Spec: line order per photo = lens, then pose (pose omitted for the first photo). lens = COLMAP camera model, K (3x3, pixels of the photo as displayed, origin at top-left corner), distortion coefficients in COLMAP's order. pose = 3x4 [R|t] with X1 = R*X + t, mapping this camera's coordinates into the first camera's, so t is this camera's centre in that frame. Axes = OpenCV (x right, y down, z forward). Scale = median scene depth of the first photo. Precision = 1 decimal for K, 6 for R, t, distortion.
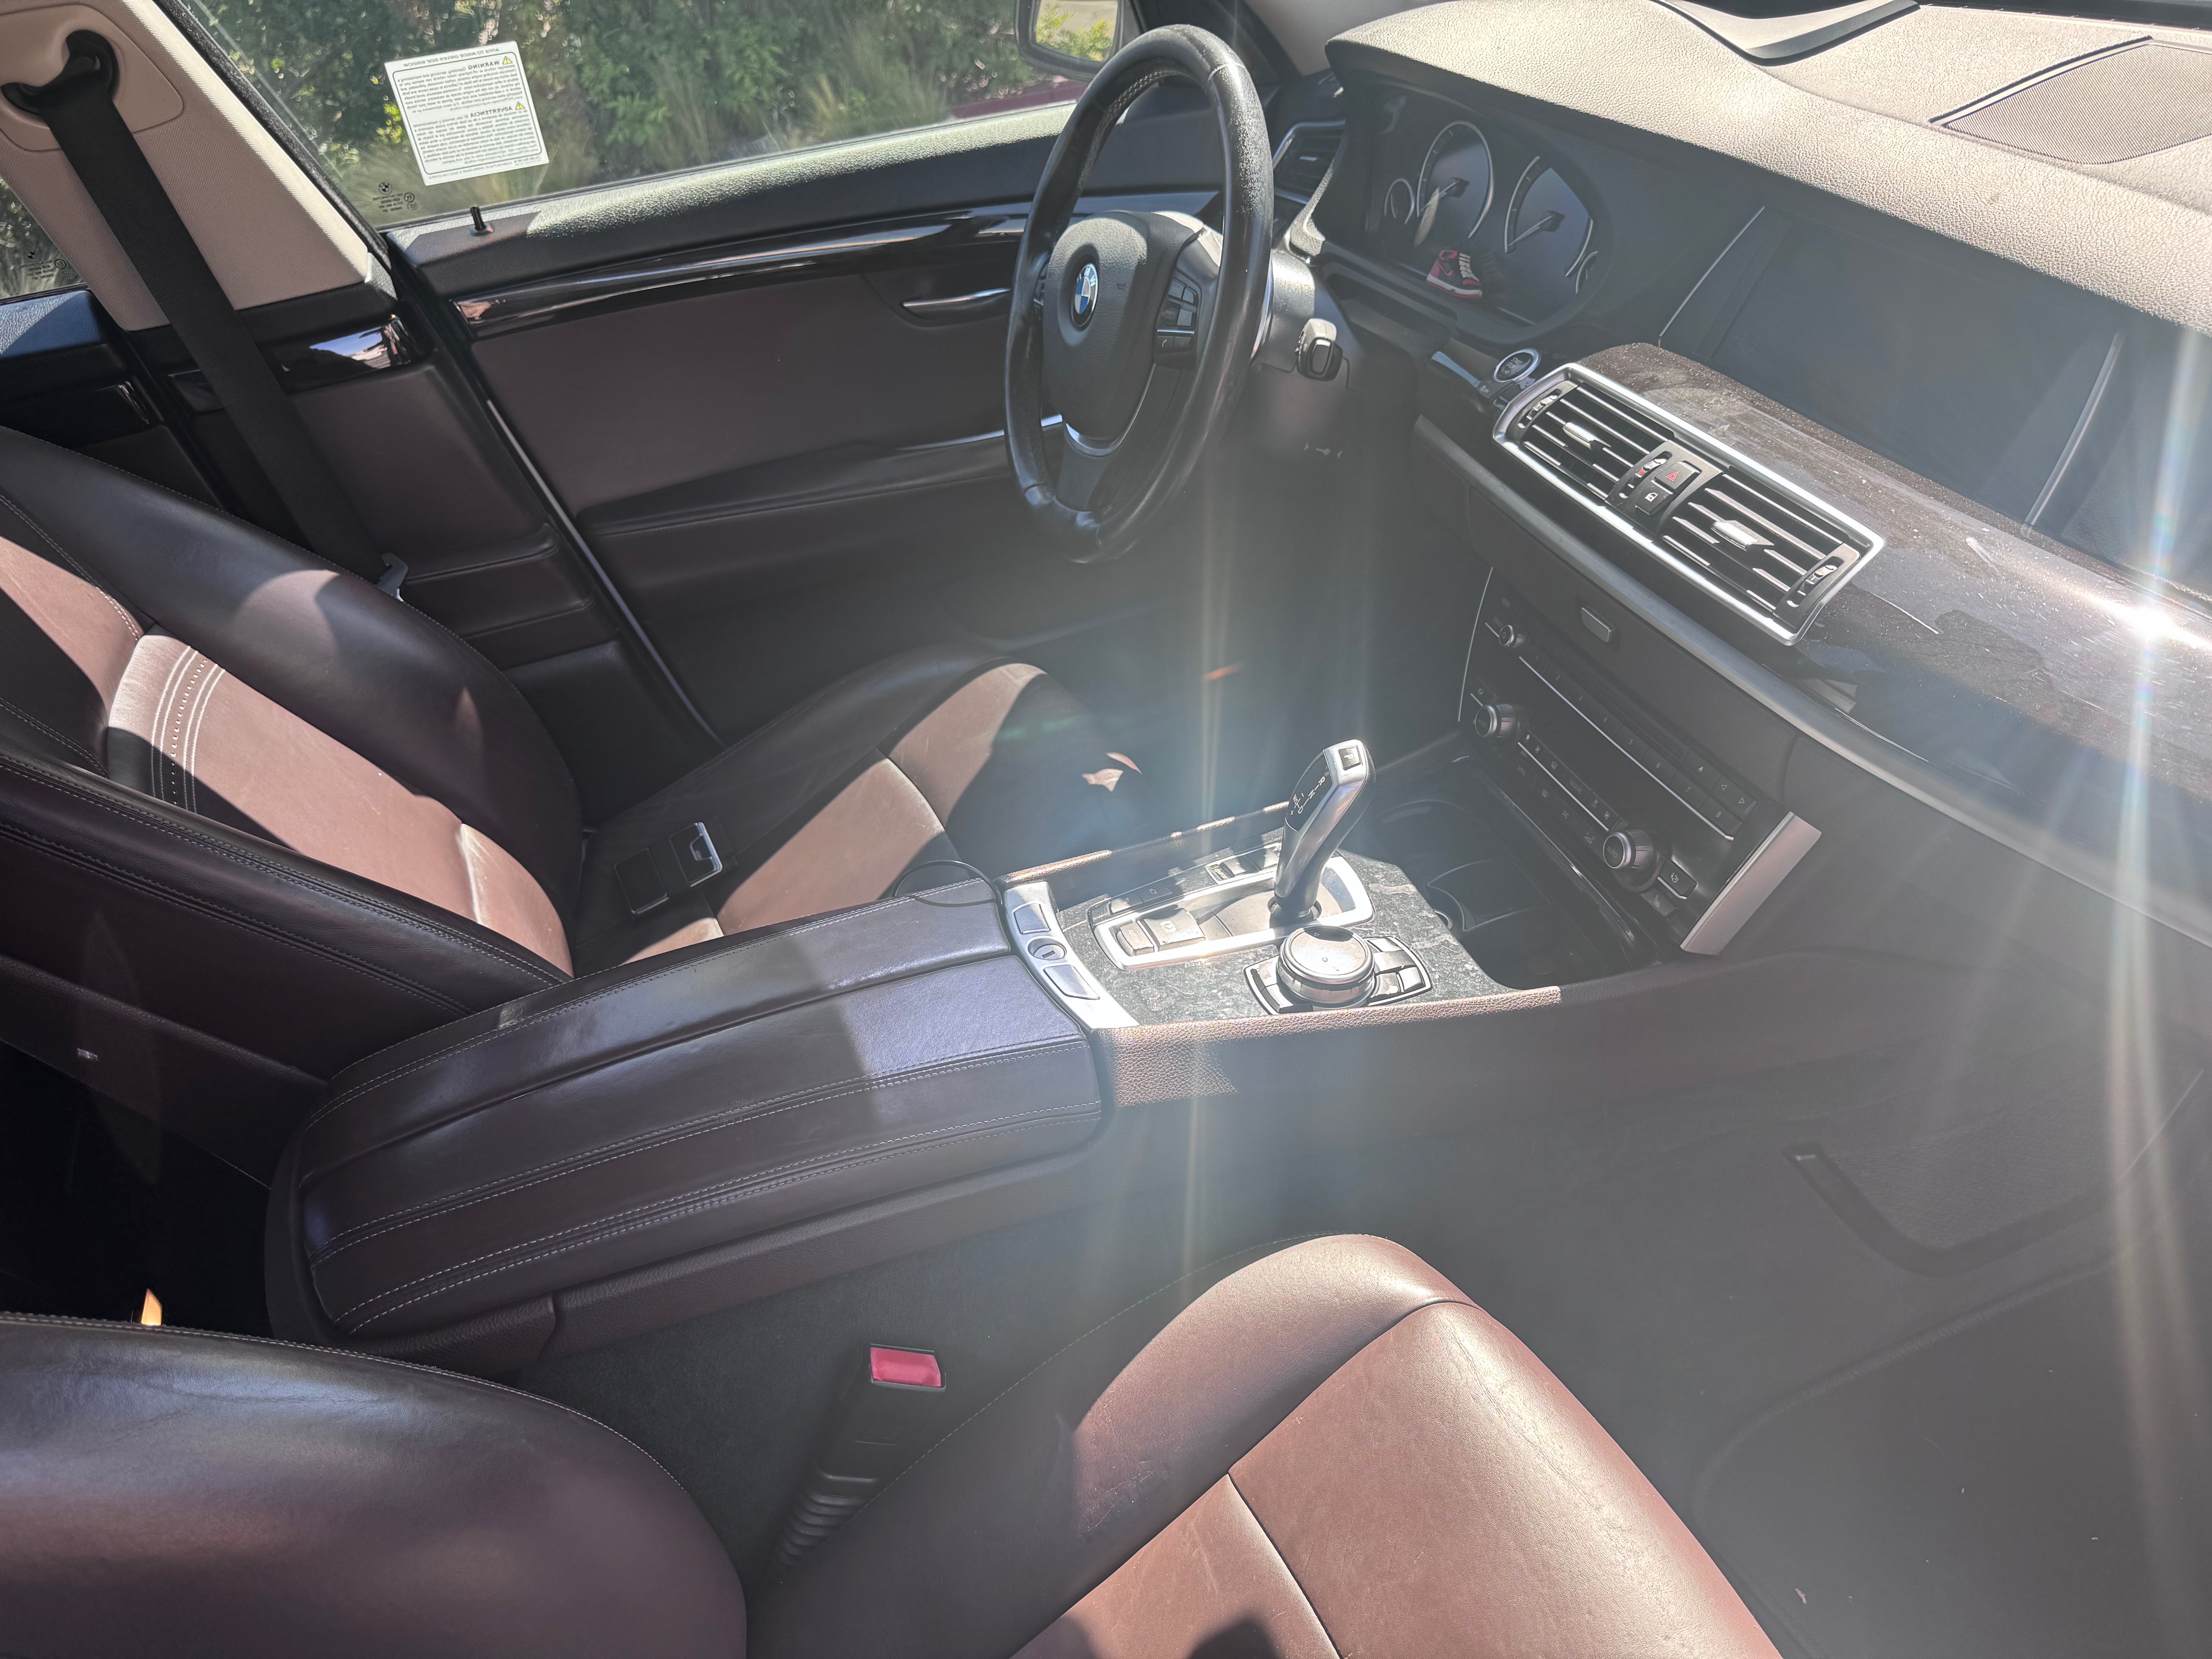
lens RADIAL K [[1519.5, 0, 1099.9], [0, 1519.5, 842.8], [0, 0, 1]] dist [0.097043, -0.178289]
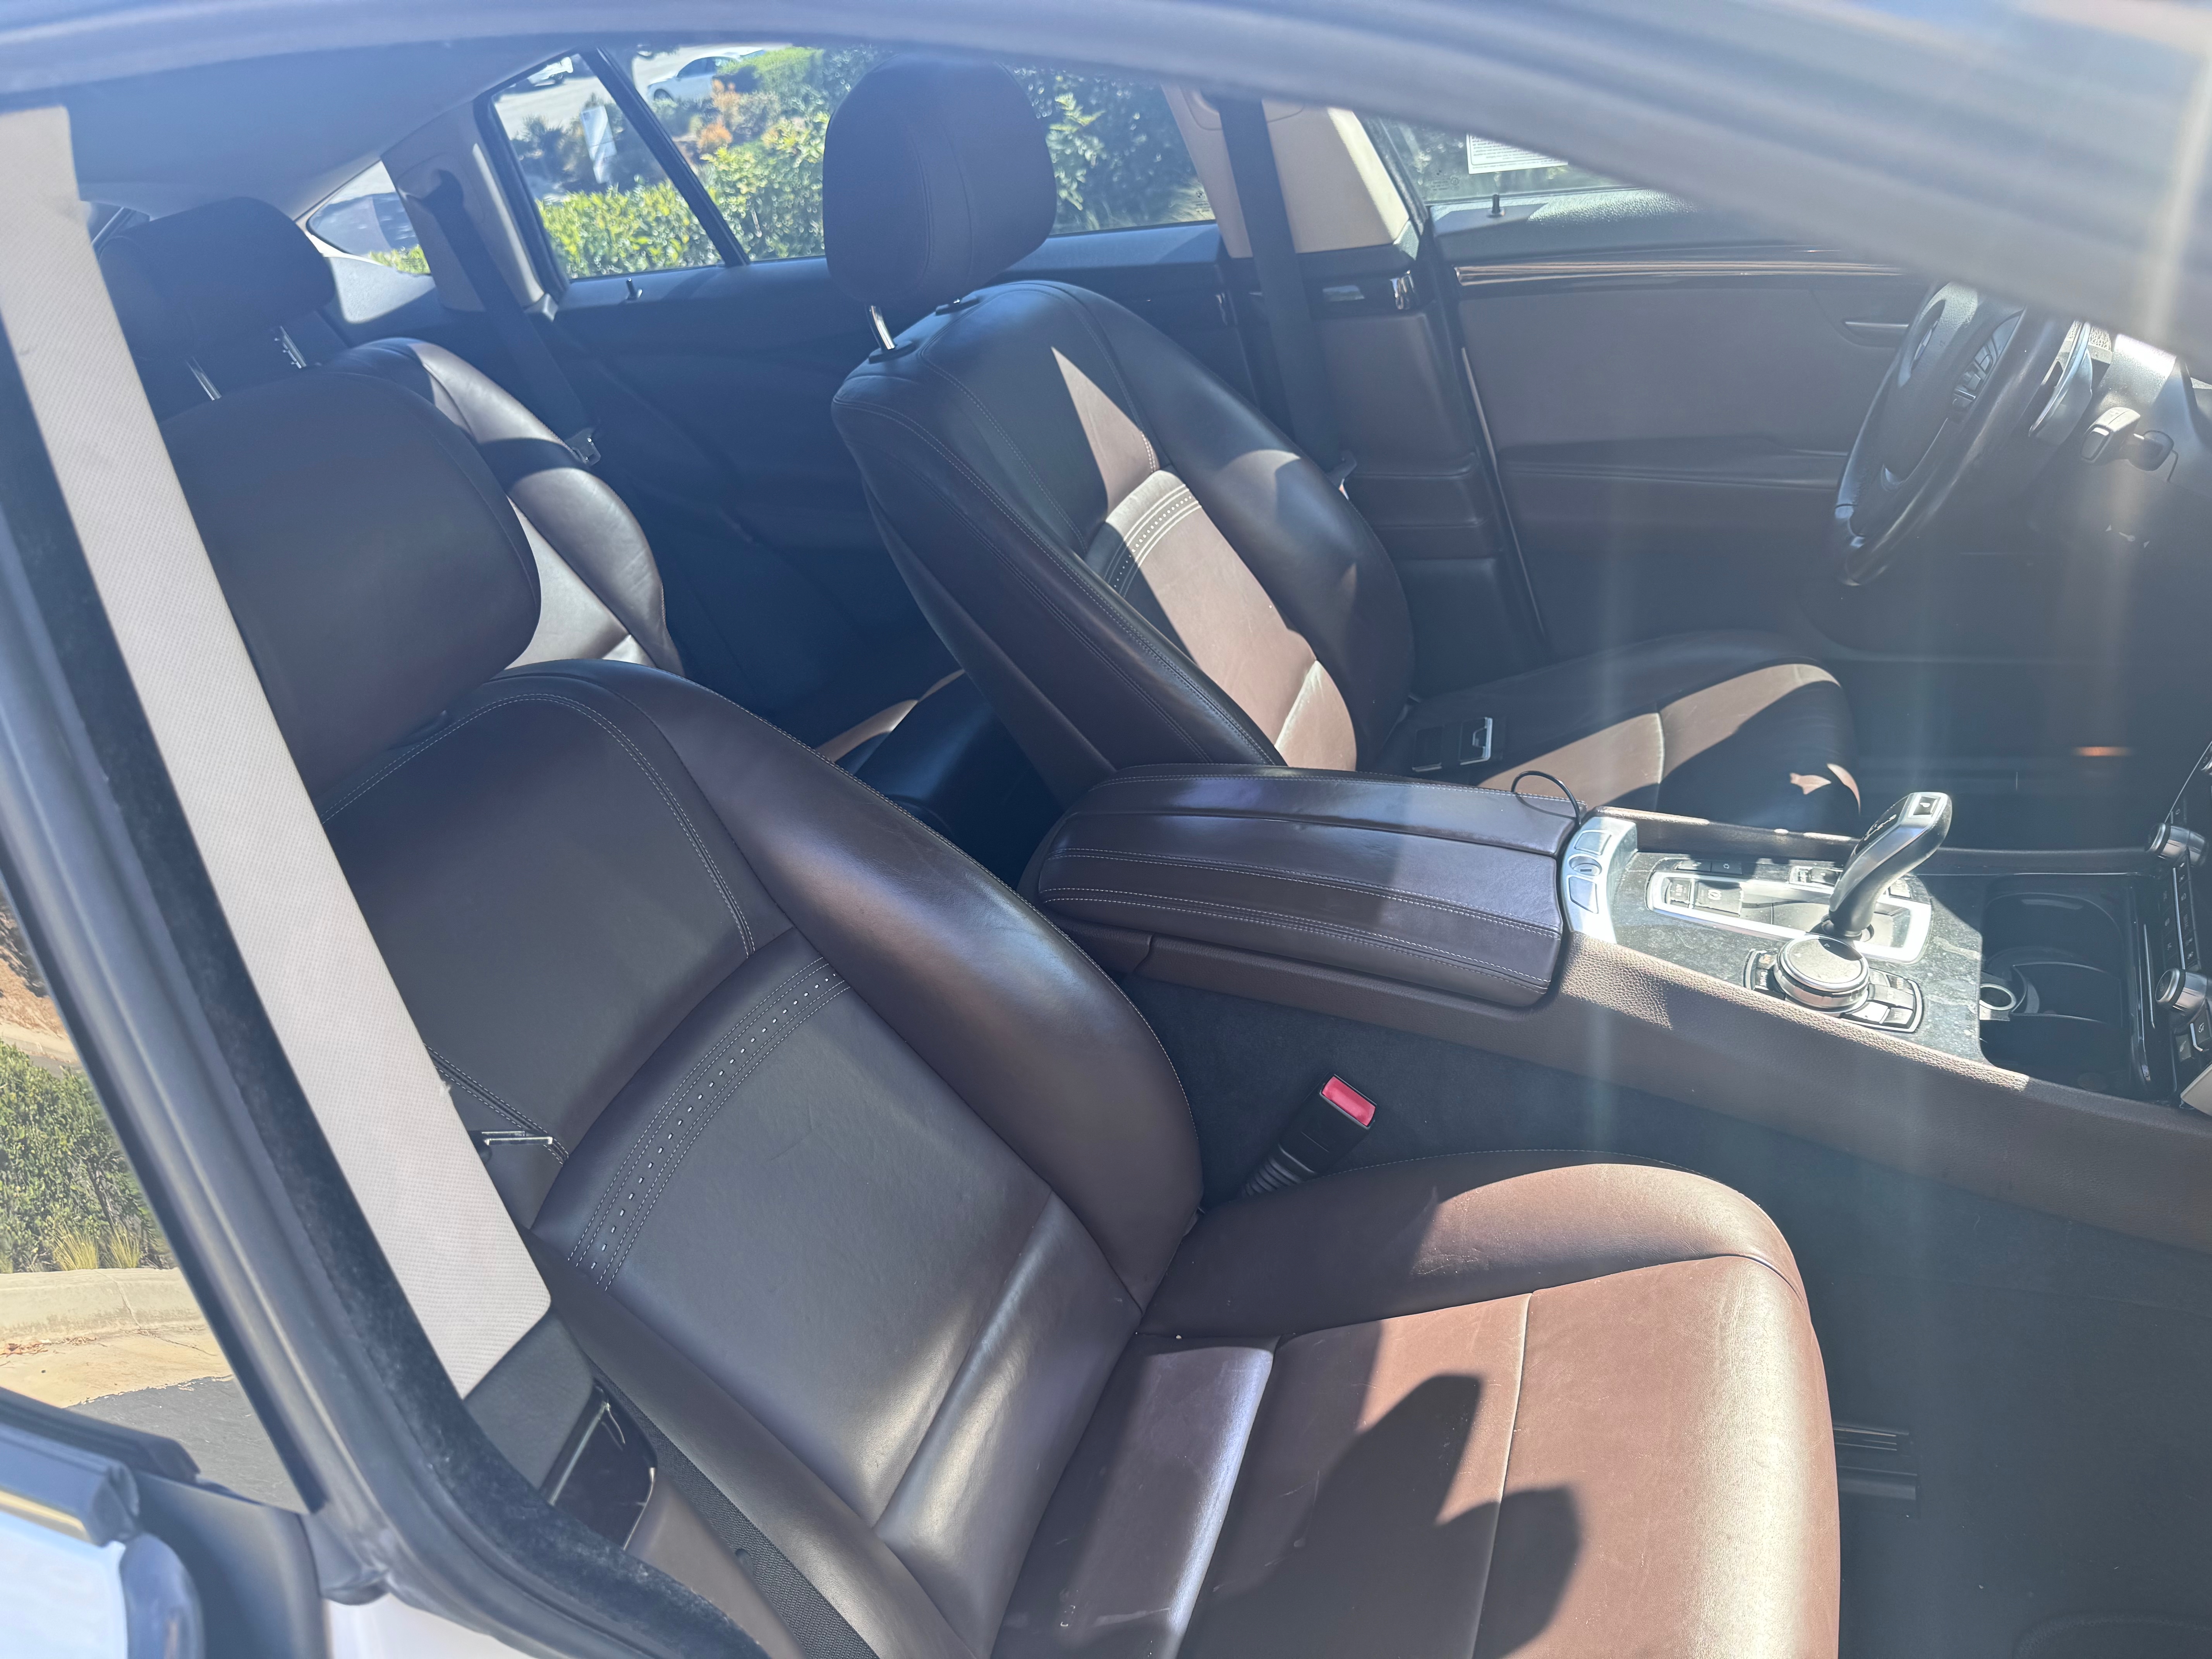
lens RADIAL K [[1519.5, 0, 1099.9], [0, 1519.5, 842.8], [0, 0, 1]] dist [0.097043, -0.178289]
pose [[0.731630, 0.351702, -0.583973, 0.326622], [-0.326465, 0.932783, 0.152763, -0.006408], [0.598447, 0.078881, 0.797270, -0.182186]]
